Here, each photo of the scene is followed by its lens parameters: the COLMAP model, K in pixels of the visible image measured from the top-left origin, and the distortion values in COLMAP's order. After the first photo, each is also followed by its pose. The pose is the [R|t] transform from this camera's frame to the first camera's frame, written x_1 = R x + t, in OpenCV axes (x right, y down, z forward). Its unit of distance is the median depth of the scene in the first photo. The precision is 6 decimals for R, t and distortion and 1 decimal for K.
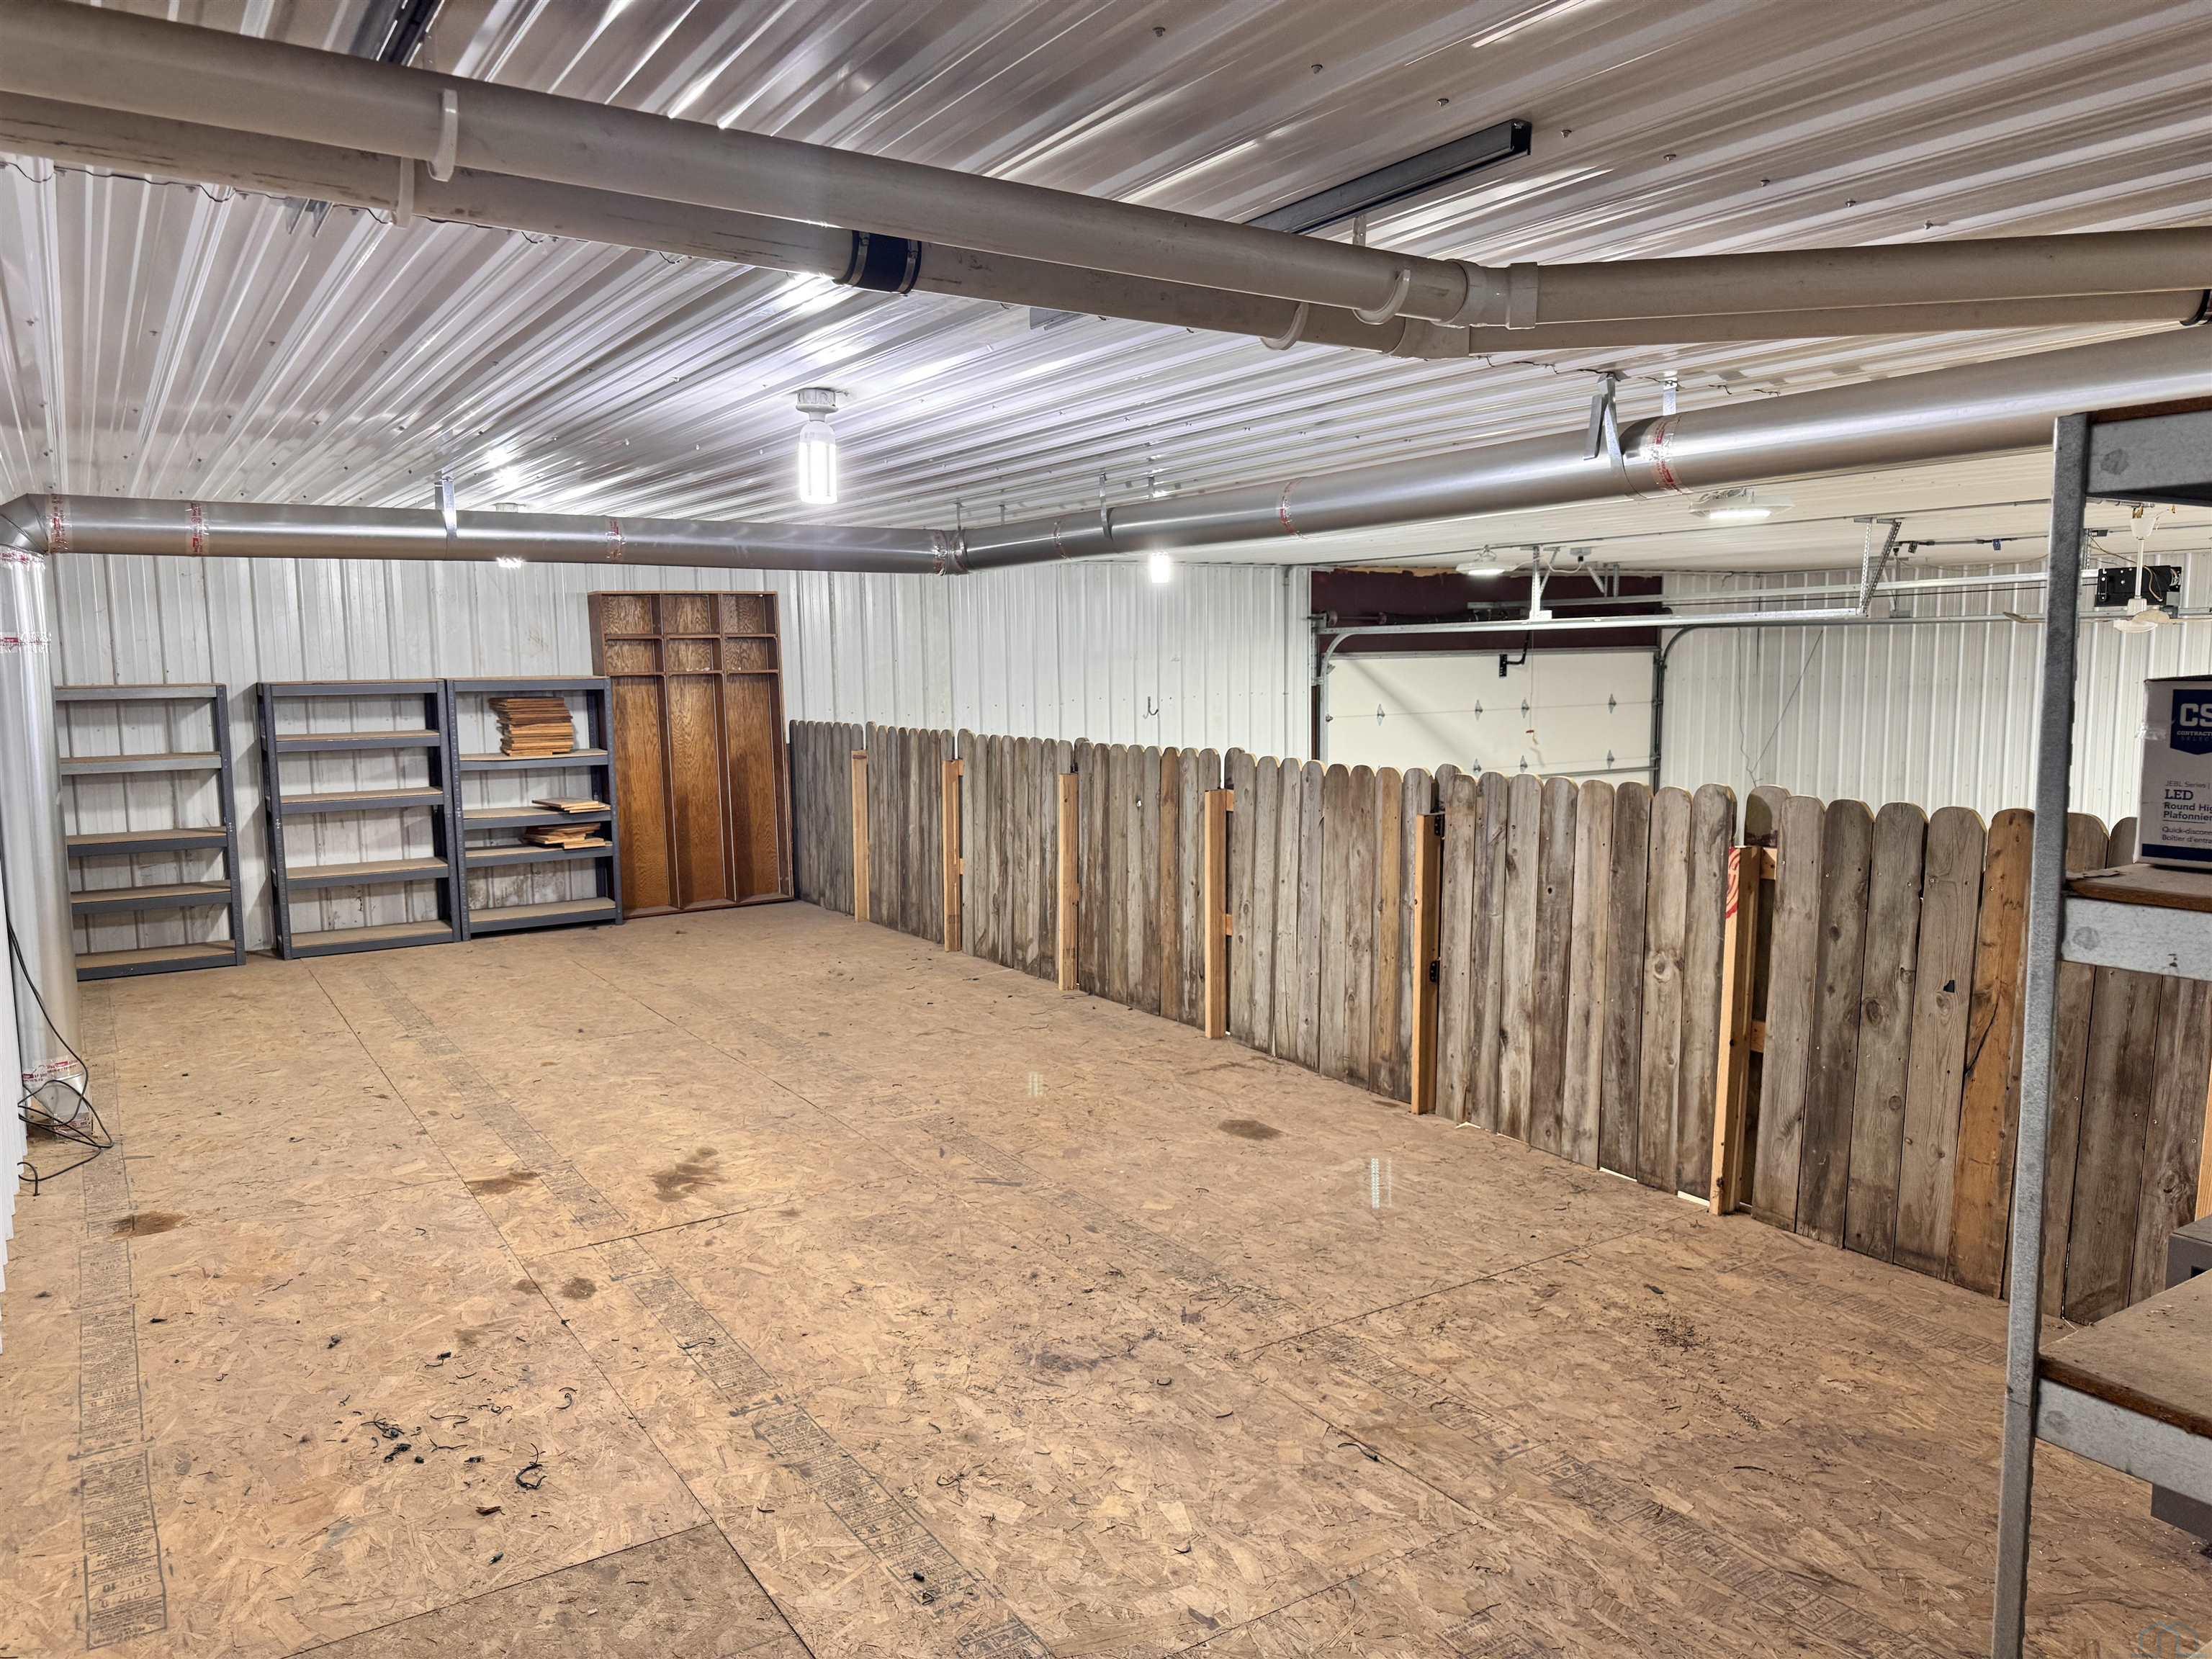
lens RADIAL K [[1553.4, 0, 1114.1], [0, 1553.4, 828.2], [0, 0, 1]] dist [0.084963, -0.129671]
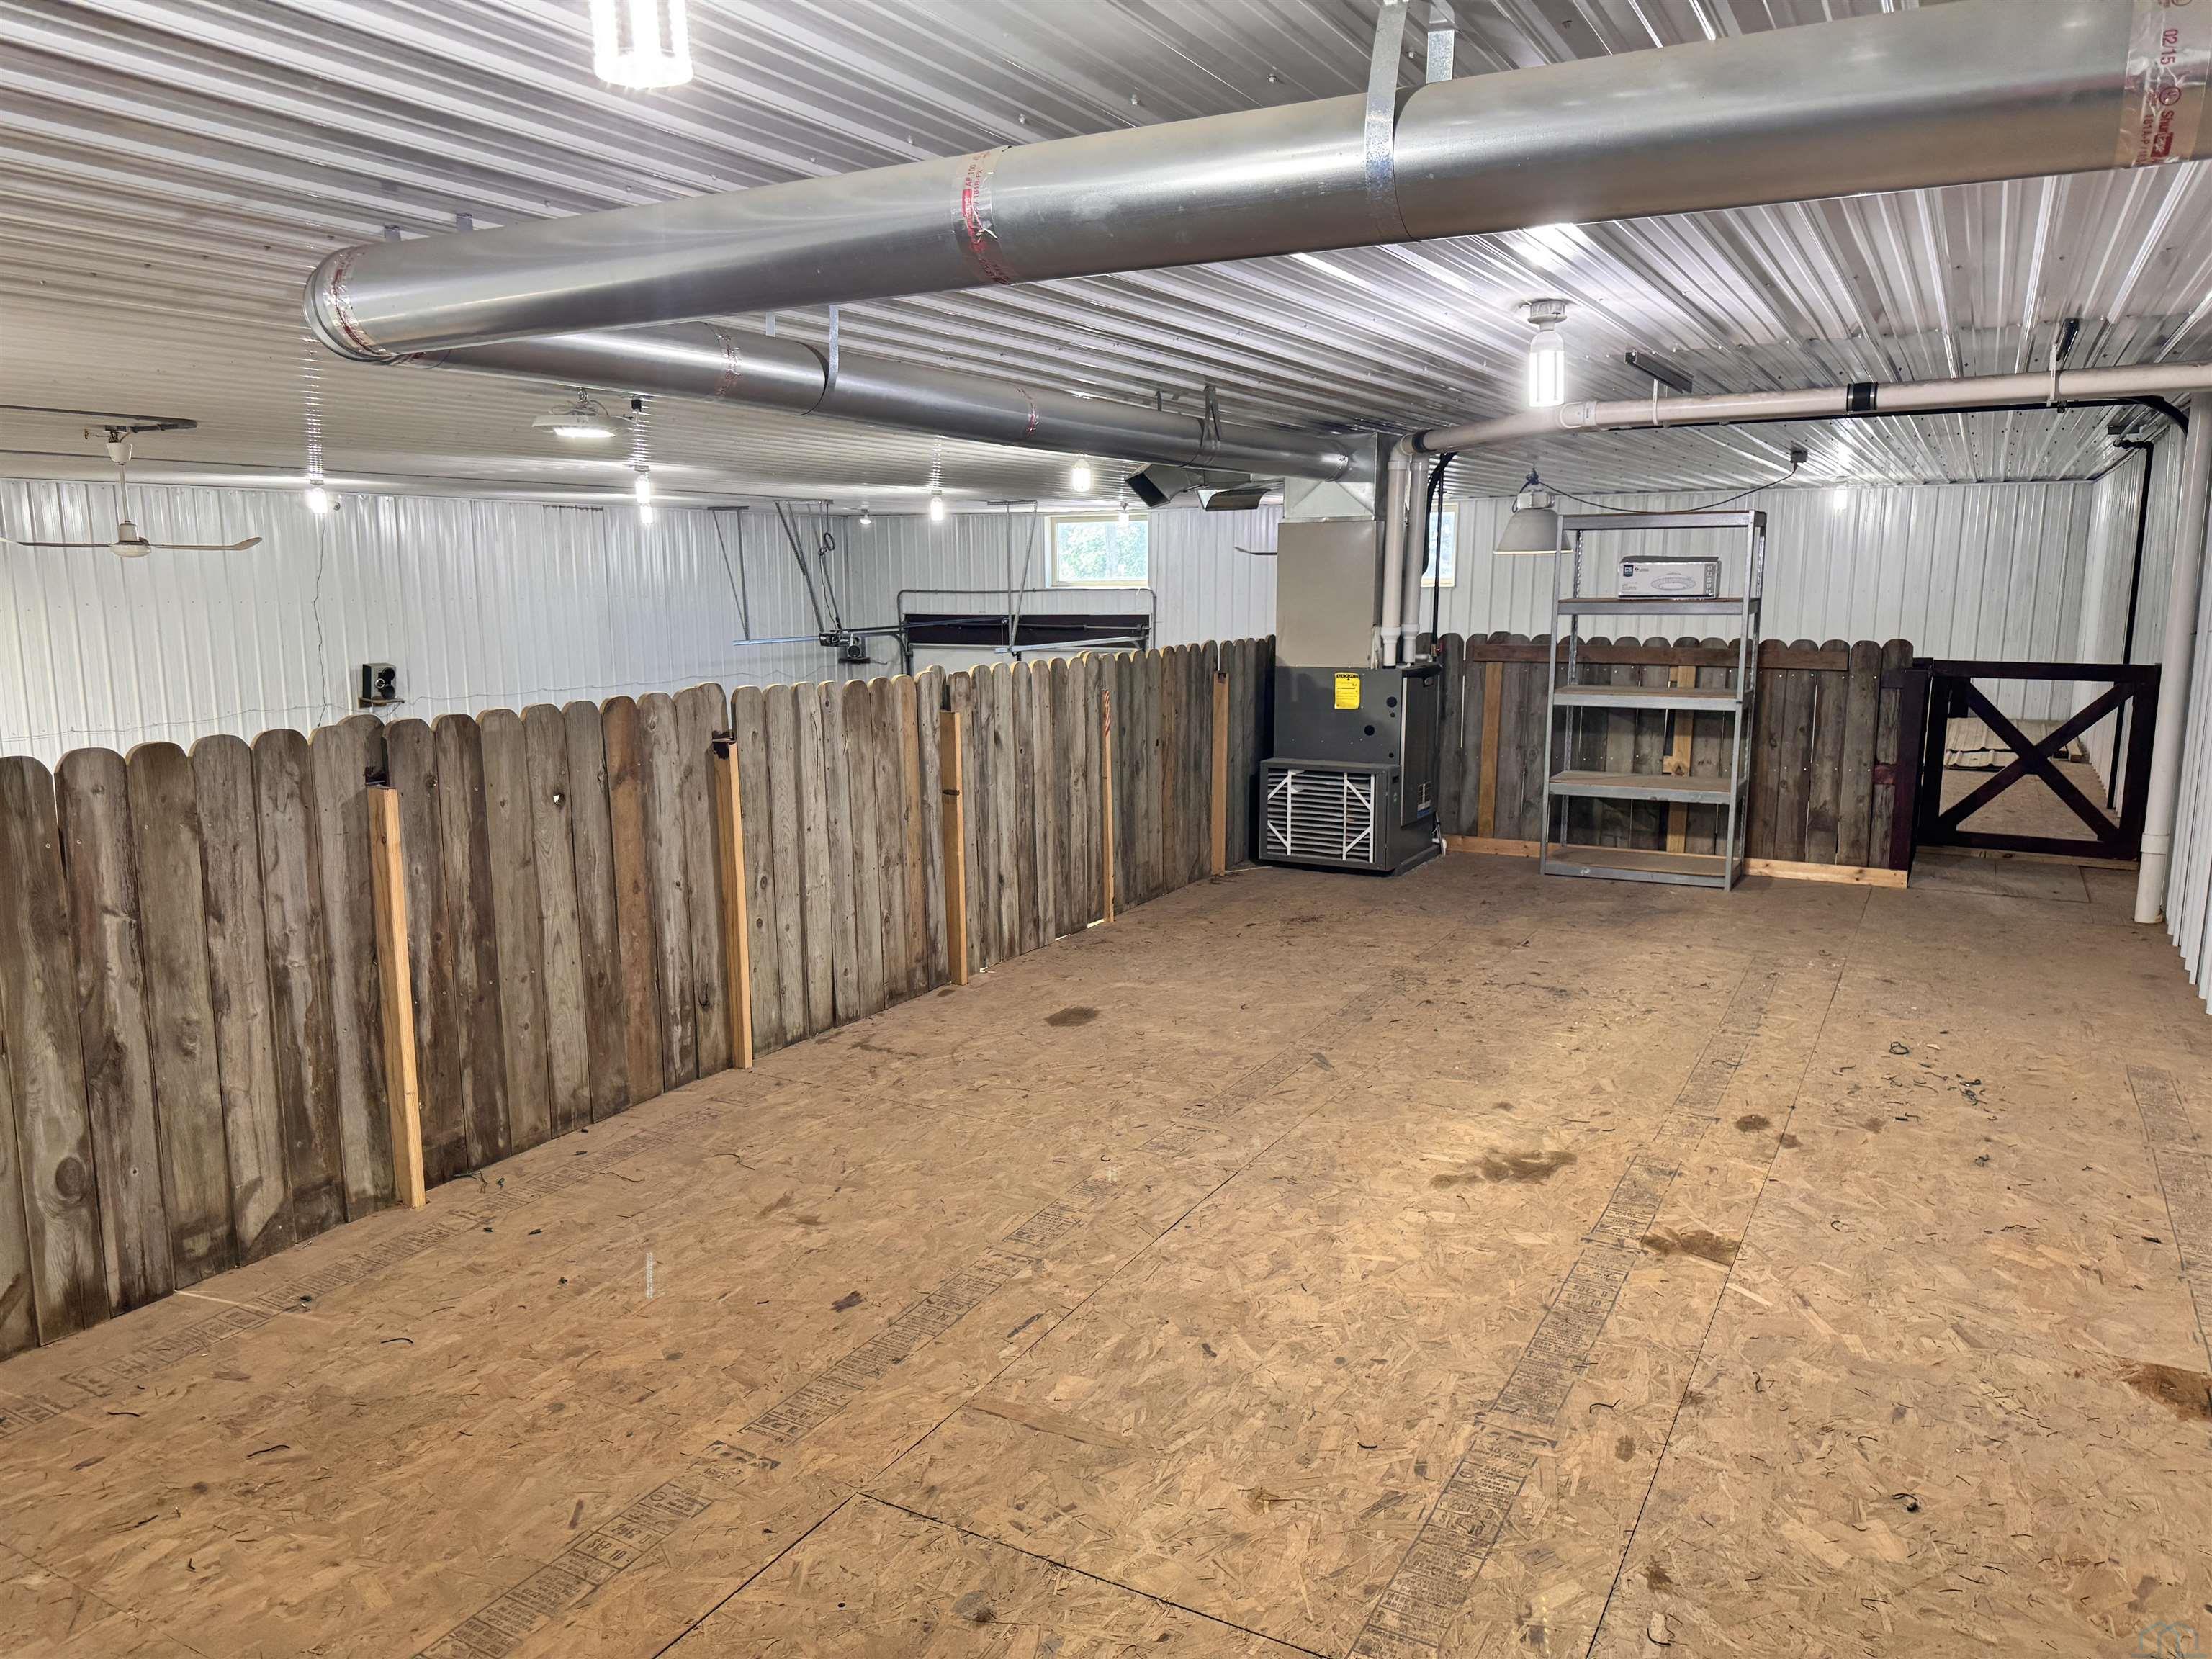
lens RADIAL K [[1550.3, 0, 1106.0], [0, 1550.3, 829.5], [0, 0, 1]] dist [0.133670, -0.170714]
pose [[-0.469367, -0.133165, 0.872904, -0.852520], [0.105626, 0.972997, 0.205230, -0.147829], [-0.876663, 0.188529, -0.442627, 1.473884]]
